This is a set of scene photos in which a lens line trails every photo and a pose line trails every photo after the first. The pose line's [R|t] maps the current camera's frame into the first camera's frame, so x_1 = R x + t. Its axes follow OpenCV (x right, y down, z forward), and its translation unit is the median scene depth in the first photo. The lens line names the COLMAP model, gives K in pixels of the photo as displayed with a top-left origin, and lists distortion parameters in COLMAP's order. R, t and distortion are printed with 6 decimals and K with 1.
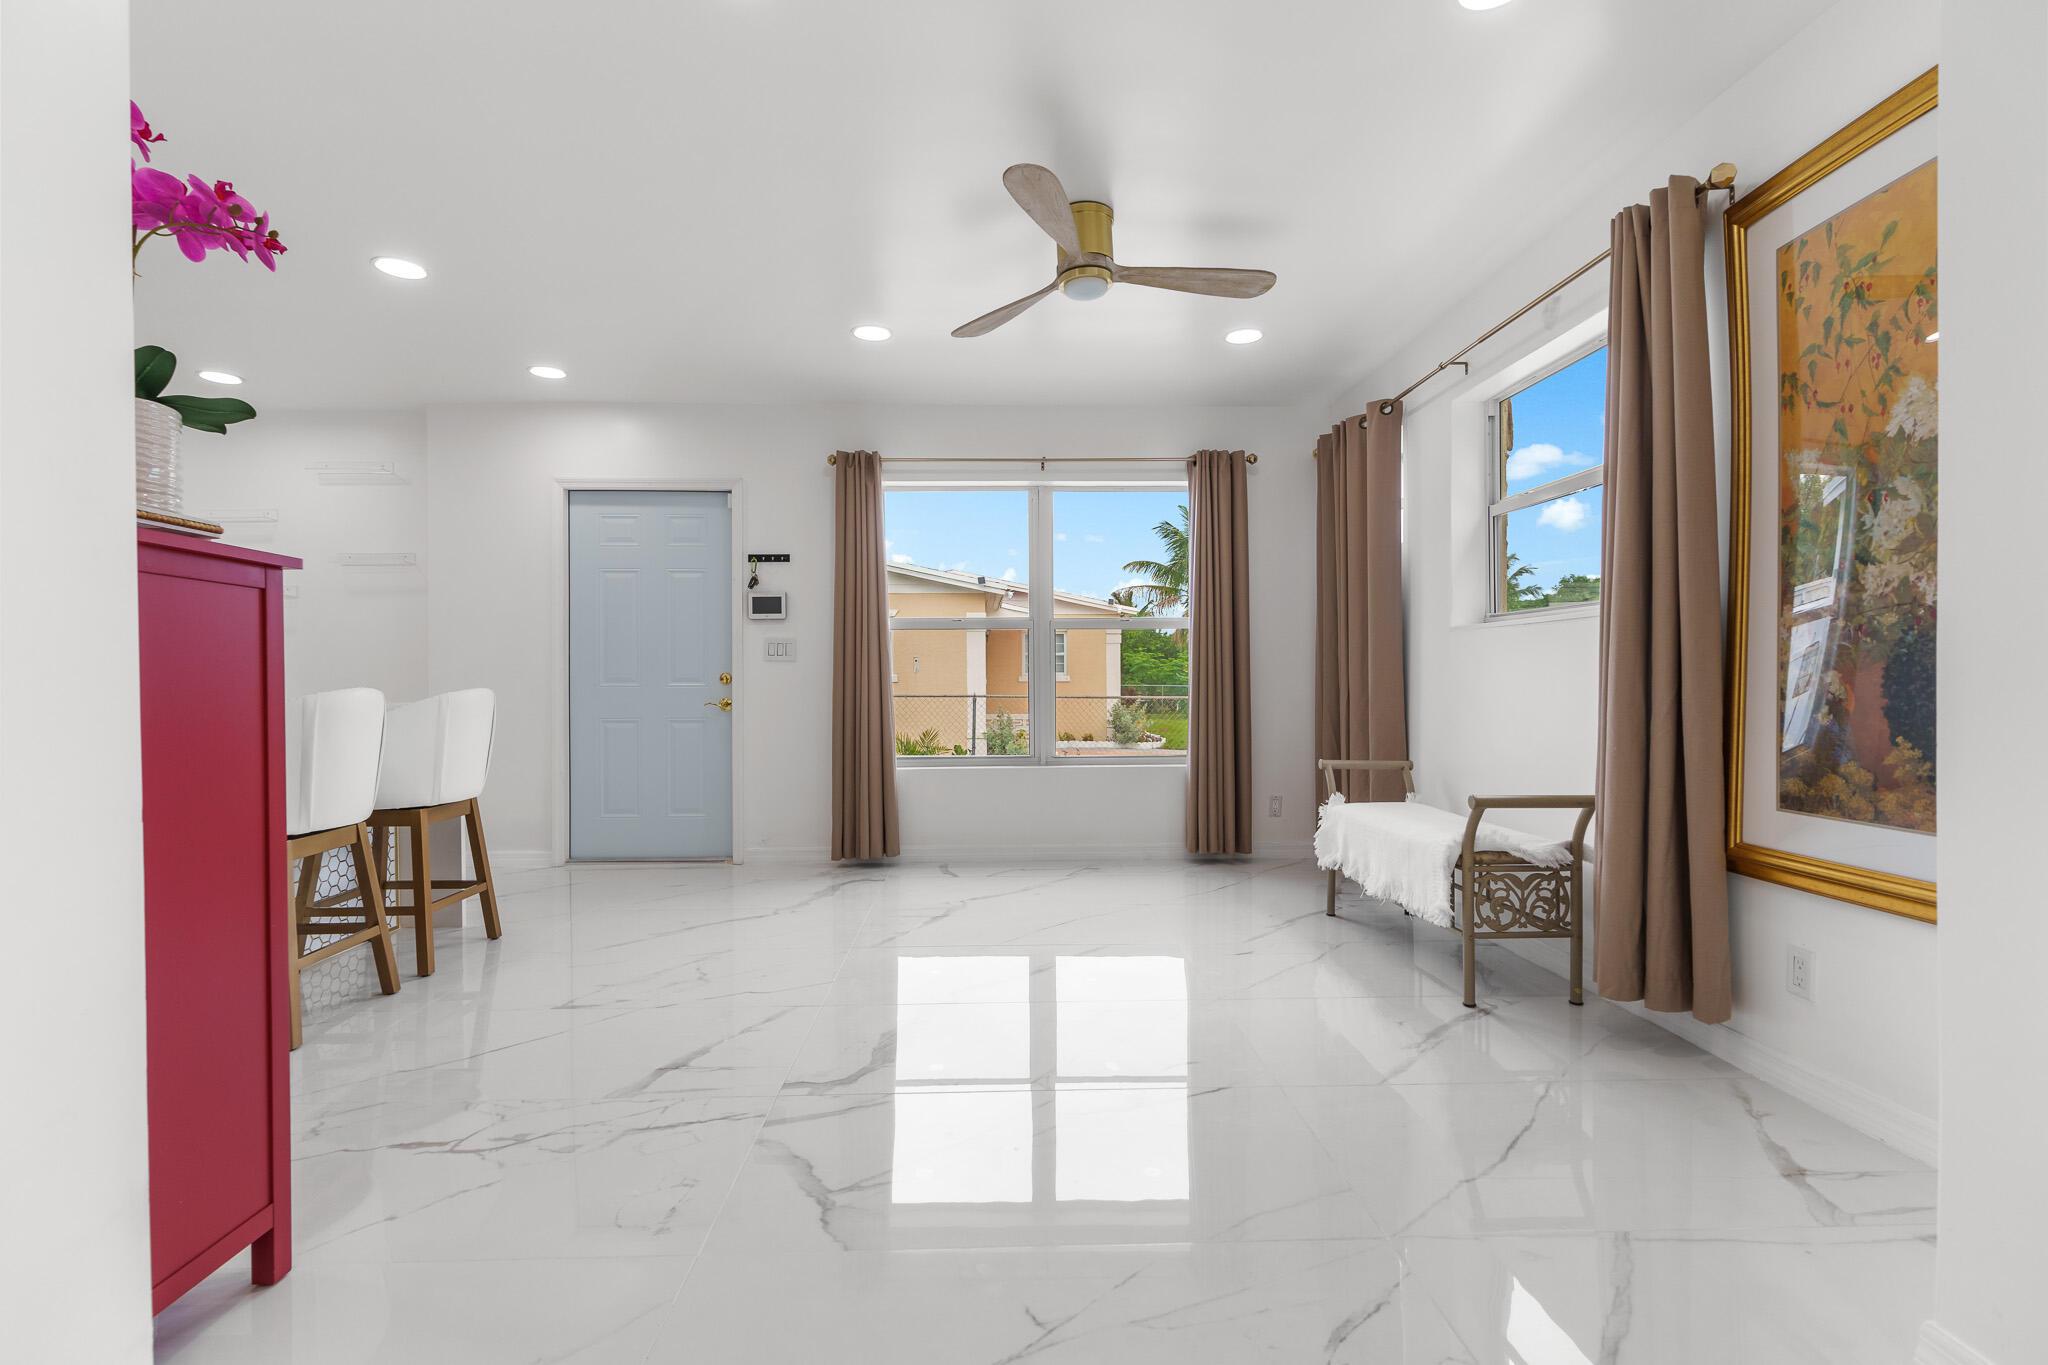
lens RADIAL K [[931.3, 0, 1015.2], [0, 931.3, 683.5], [0, 0, 1]] dist [-0.001320, -0.000232]
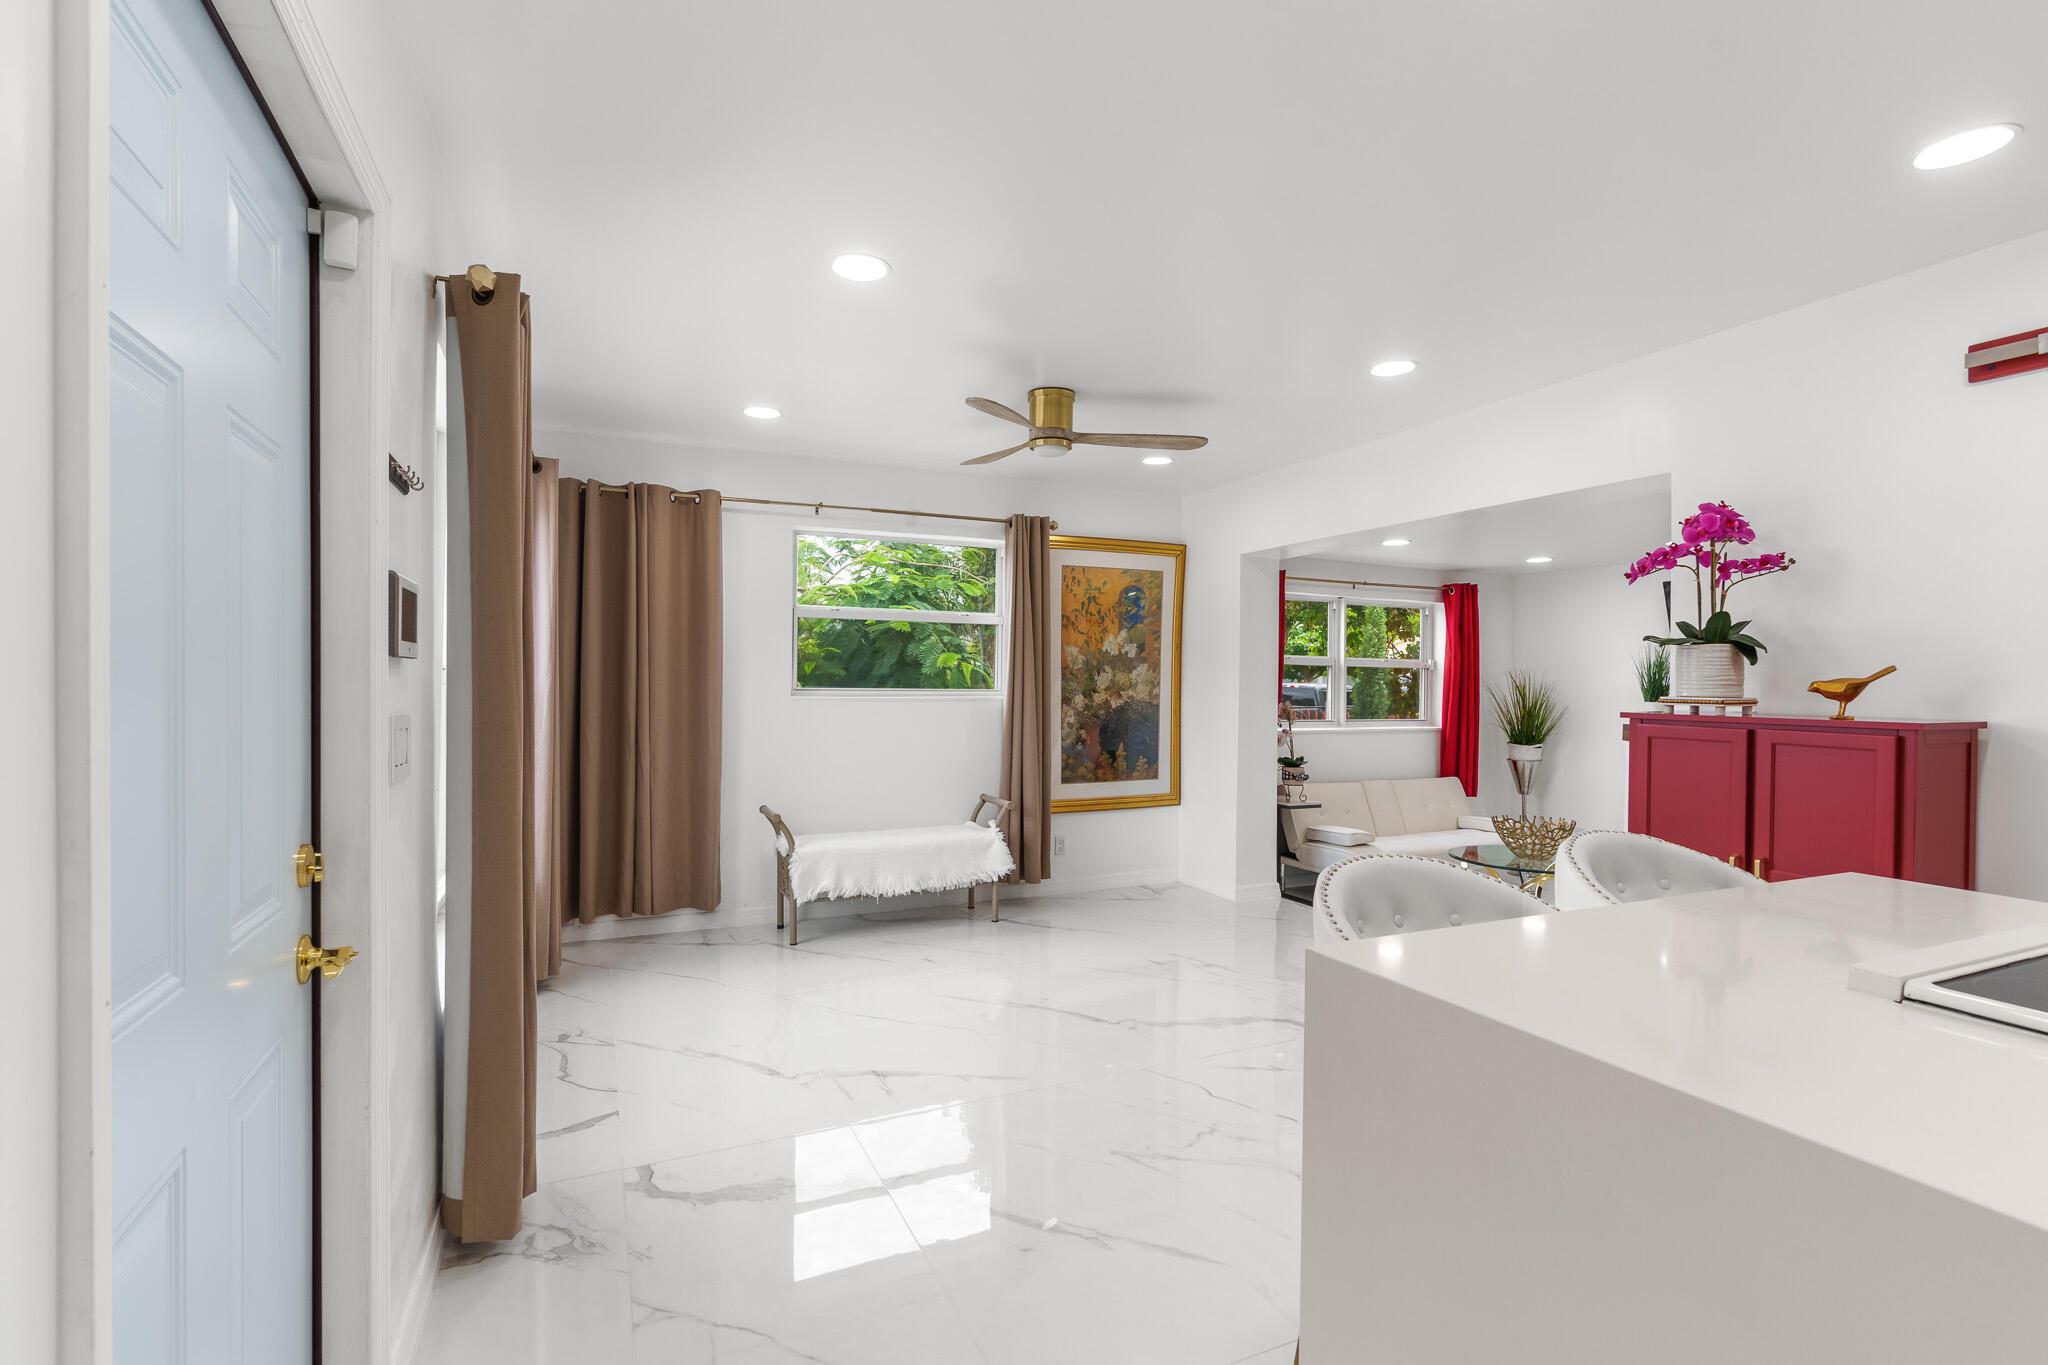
lens RADIAL K [[938.1, 0, 1016.7], [0, 938.1, 684.6], [0, 0, 1]] dist [0.000668, -0.000021]
pose [[-0.390163, 0.000118, 0.920746, -0.907877], [-0.000615, 1.000000, -0.000388, -0.082273], [-0.920746, -0.000718, -0.390163, 1.277563]]
